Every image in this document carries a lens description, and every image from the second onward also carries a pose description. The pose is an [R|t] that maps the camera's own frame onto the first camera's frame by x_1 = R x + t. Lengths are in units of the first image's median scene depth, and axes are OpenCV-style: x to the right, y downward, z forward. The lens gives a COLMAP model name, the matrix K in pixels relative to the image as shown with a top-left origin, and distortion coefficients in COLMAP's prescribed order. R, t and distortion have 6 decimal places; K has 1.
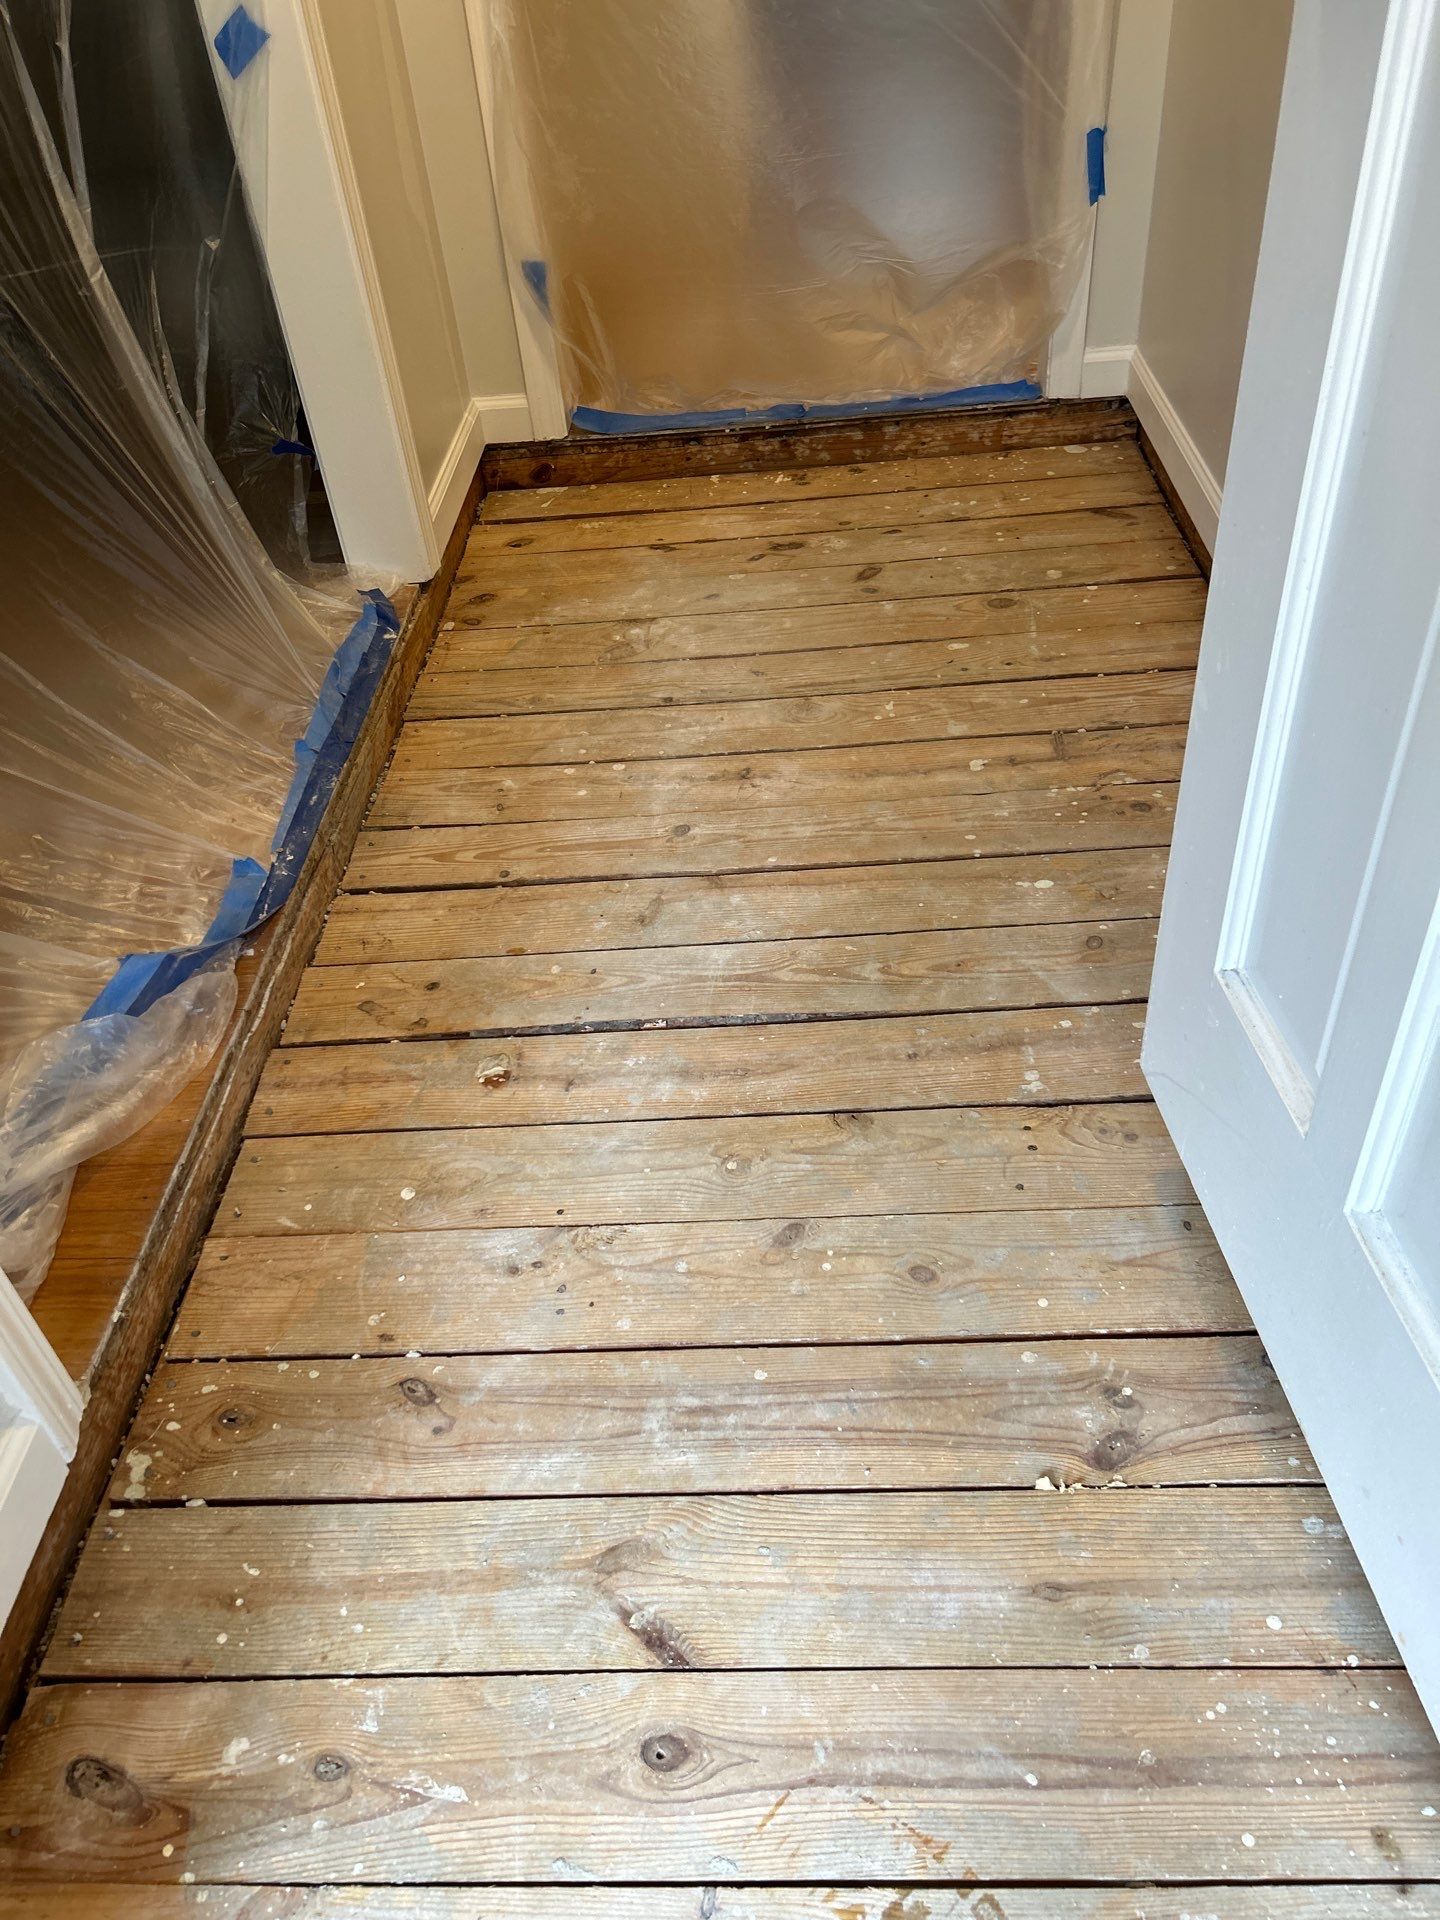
lens RADIAL K [[1422.9, 0, 719.4], [0, 1422.9, 954.5], [0, 0, 1]] dist [0.022923, -0.004194]
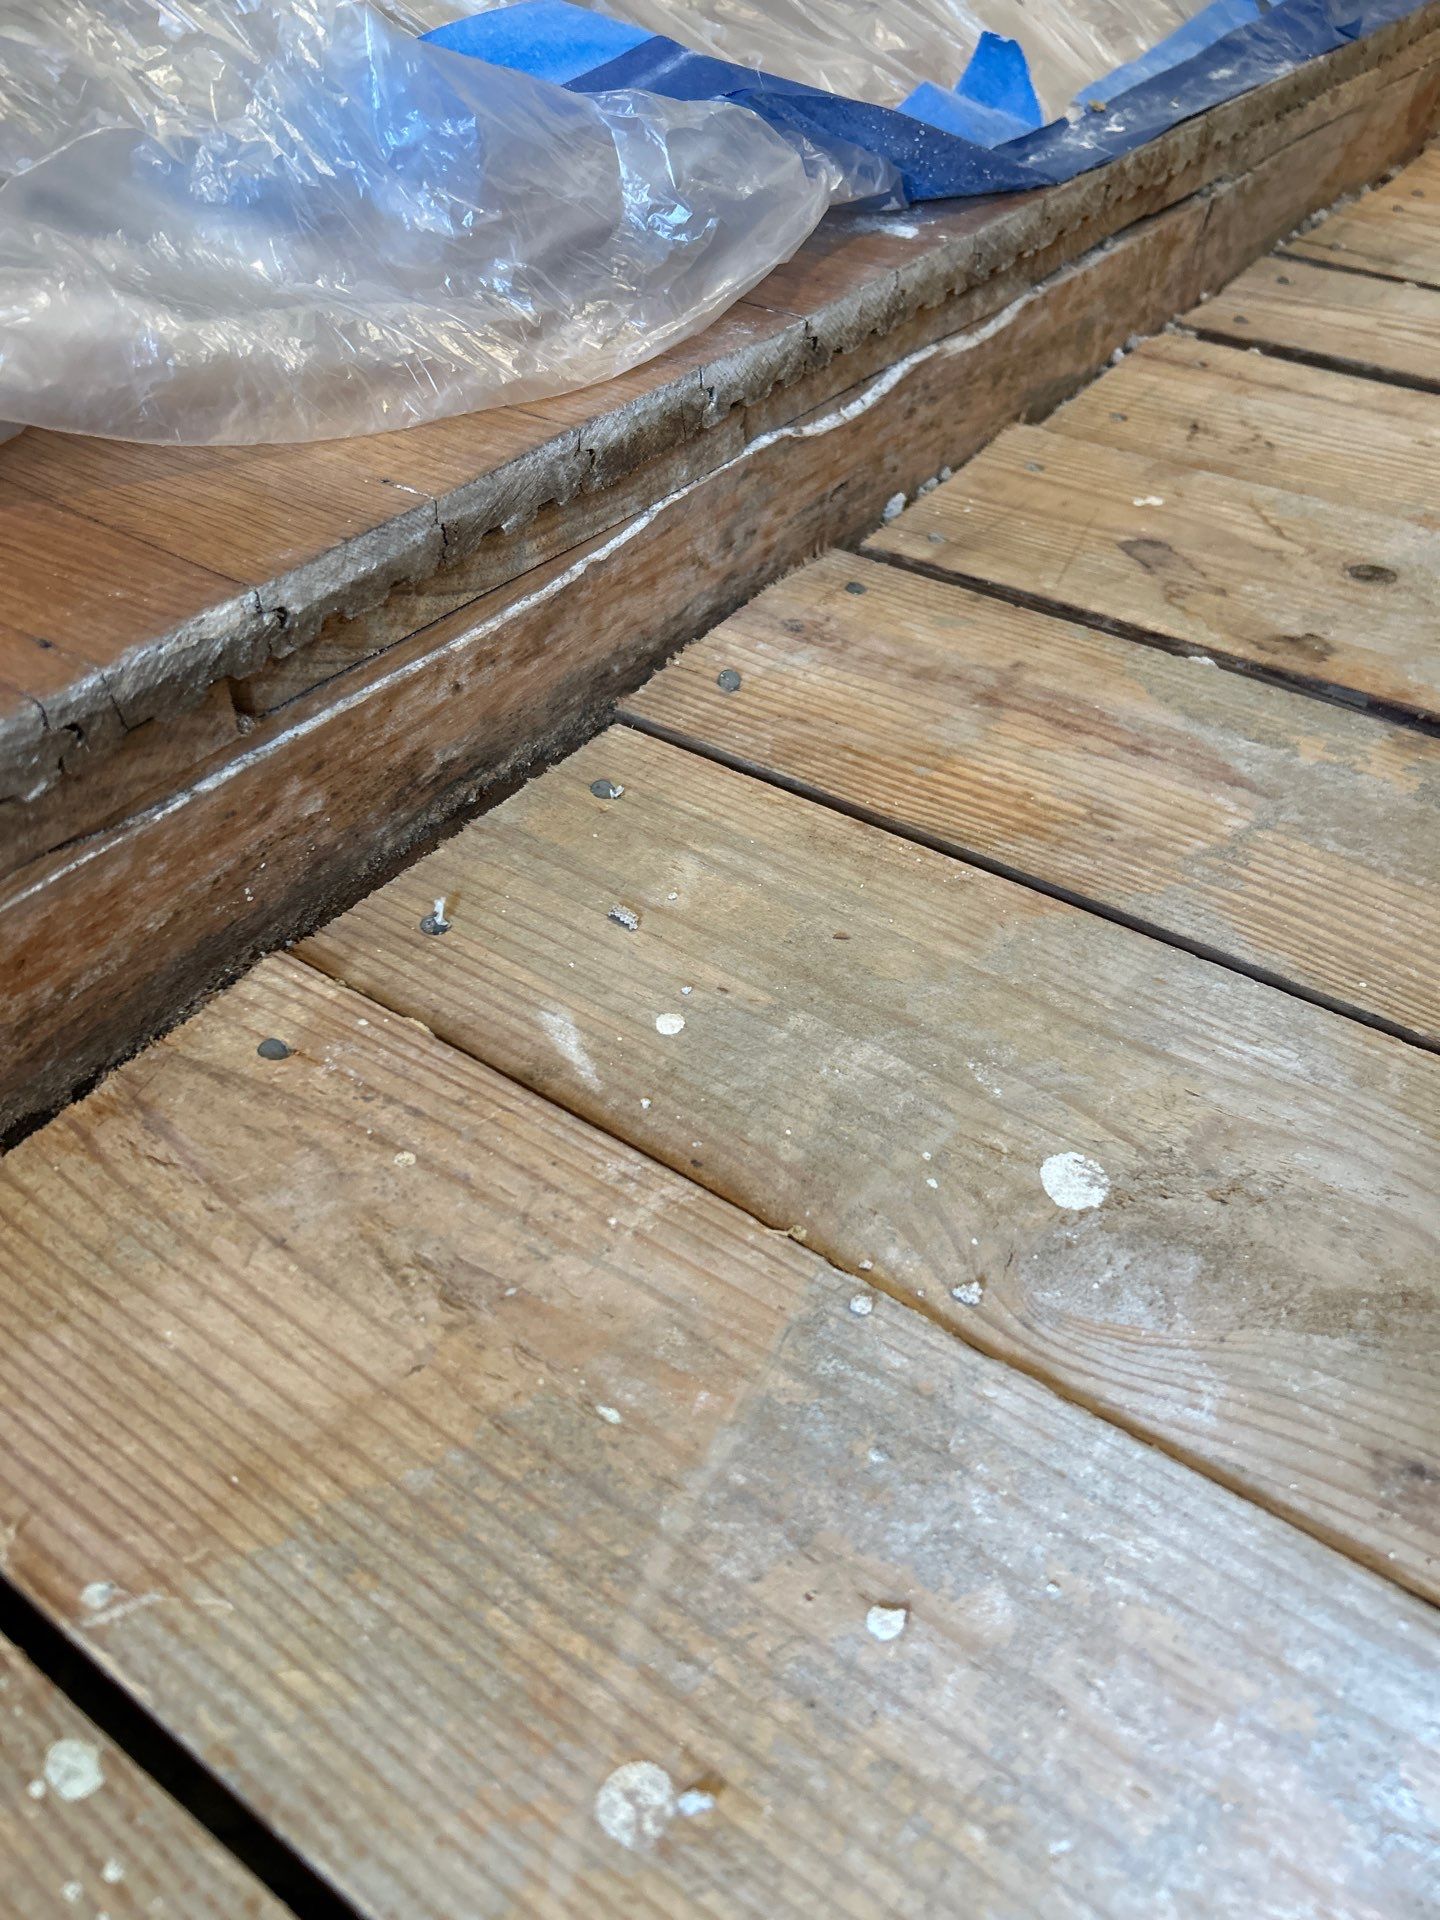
lens RADIAL K [[1422.9, 0, 719.8], [0, 1422.9, 958.9], [0, 0, 1]] dist [0.022923, -0.004194]
pose [[0.824771, 0.436852, -0.359044, -0.183557], [-0.415190, 0.898904, 0.139958, 0.119376], [0.383887, 0.033638, 0.922767, 0.716865]]
